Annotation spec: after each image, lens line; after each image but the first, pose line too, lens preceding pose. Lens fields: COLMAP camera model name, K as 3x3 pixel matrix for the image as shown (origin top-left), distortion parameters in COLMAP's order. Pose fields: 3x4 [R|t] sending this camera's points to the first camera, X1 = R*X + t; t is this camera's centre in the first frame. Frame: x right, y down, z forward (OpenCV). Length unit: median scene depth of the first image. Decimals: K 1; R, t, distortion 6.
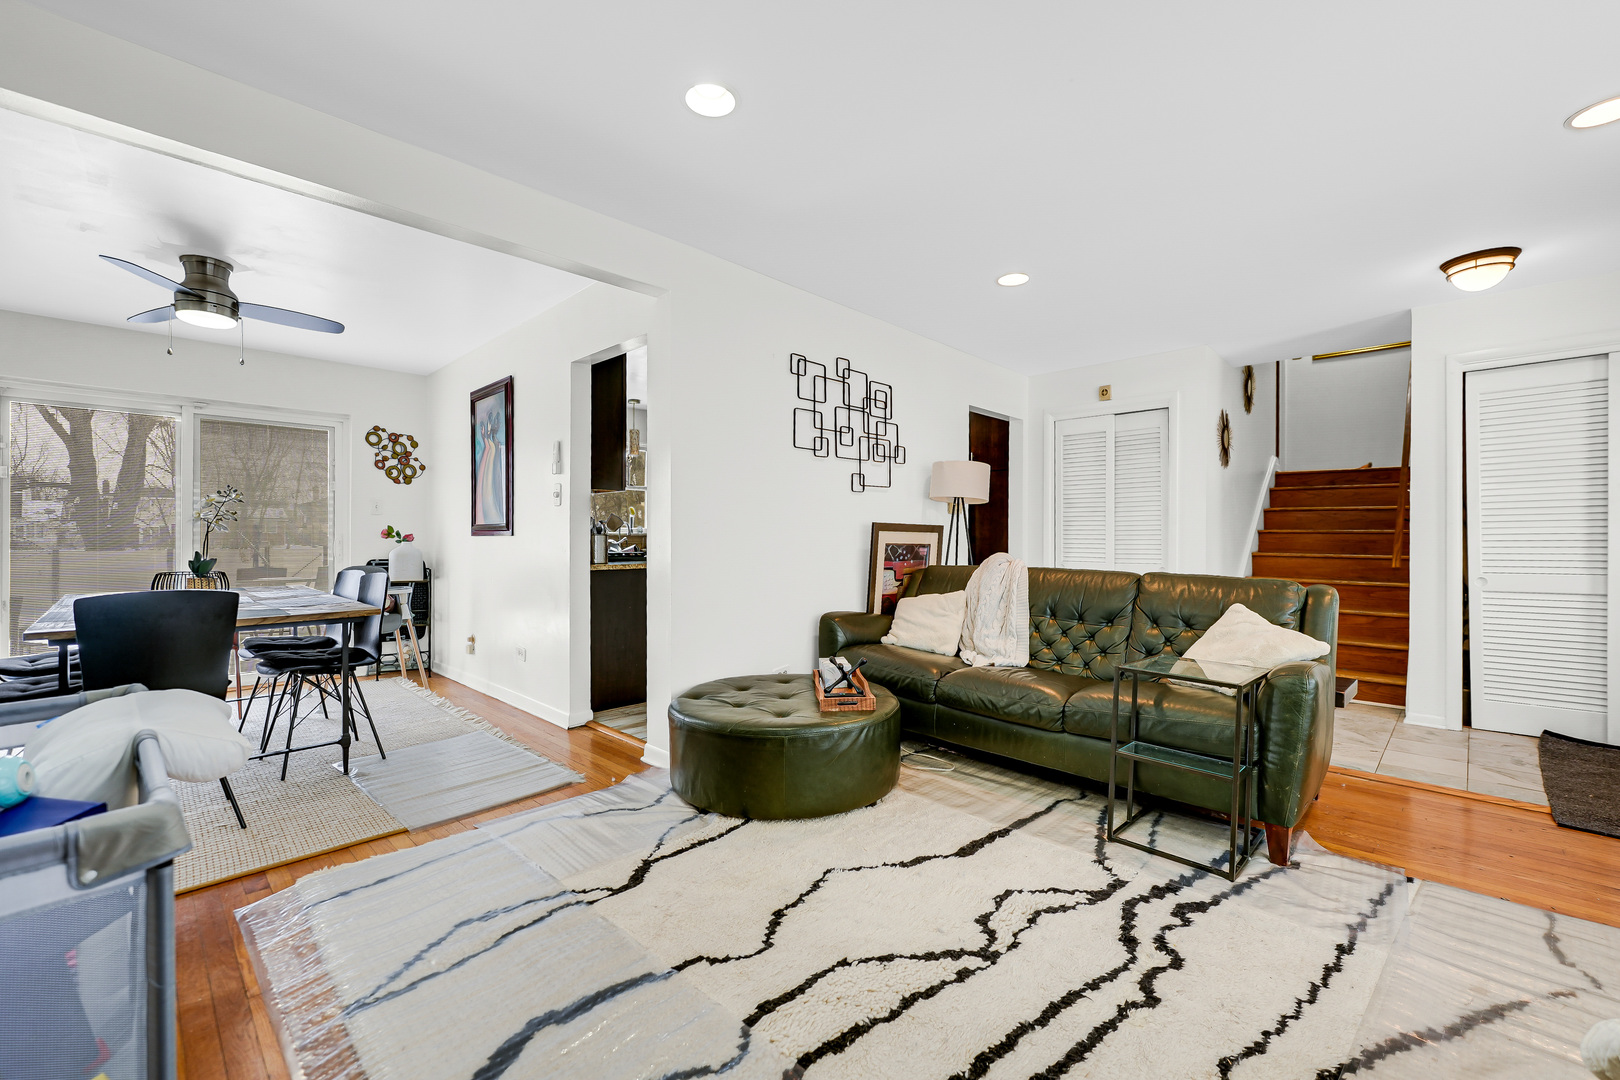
lens RADIAL K [[672.7, 0, 814.1], [0, 672.7, 530.0], [0, 0, 1]] dist [0.001163, 0.000355]
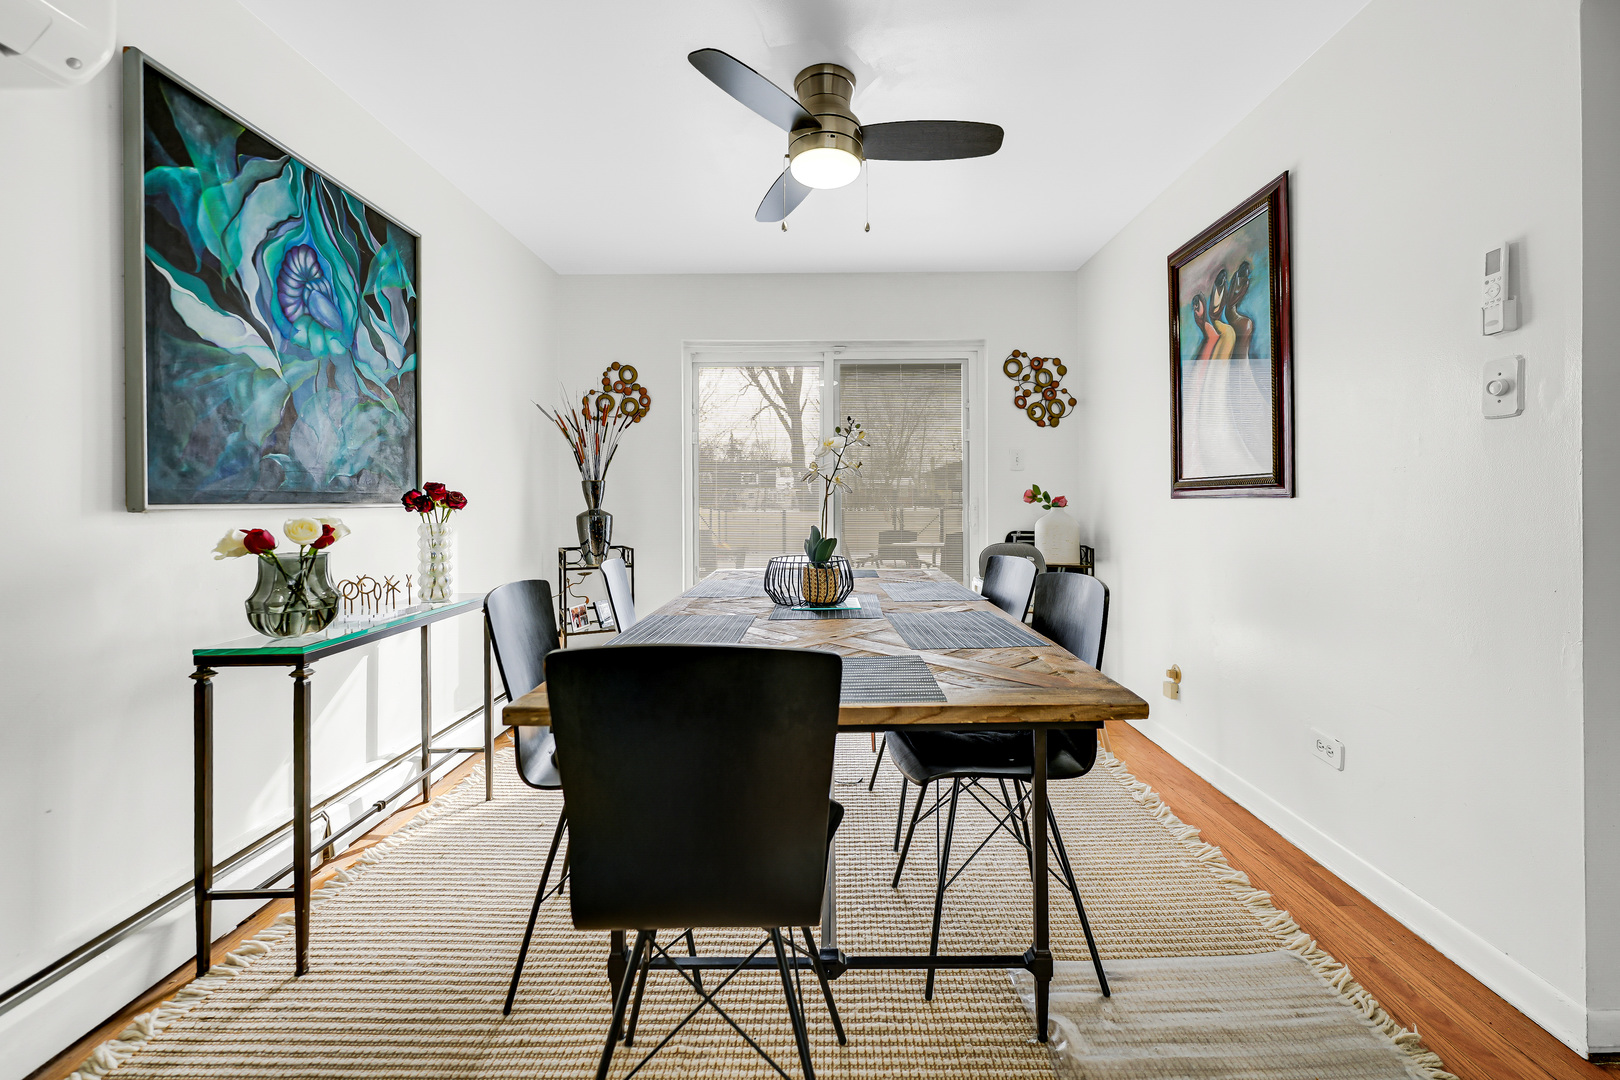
lens RADIAL K [[672.7, 0, 814.1], [0, 672.7, 530.0], [0, 0, 1]] dist [0.001163, 0.000355]
pose [[0.688497, 0.027233, -0.724727, -0.263564], [0.013485, 0.998641, 0.050336, 0.002118], [0.725113, -0.044429, 0.687195, 0.325124]]
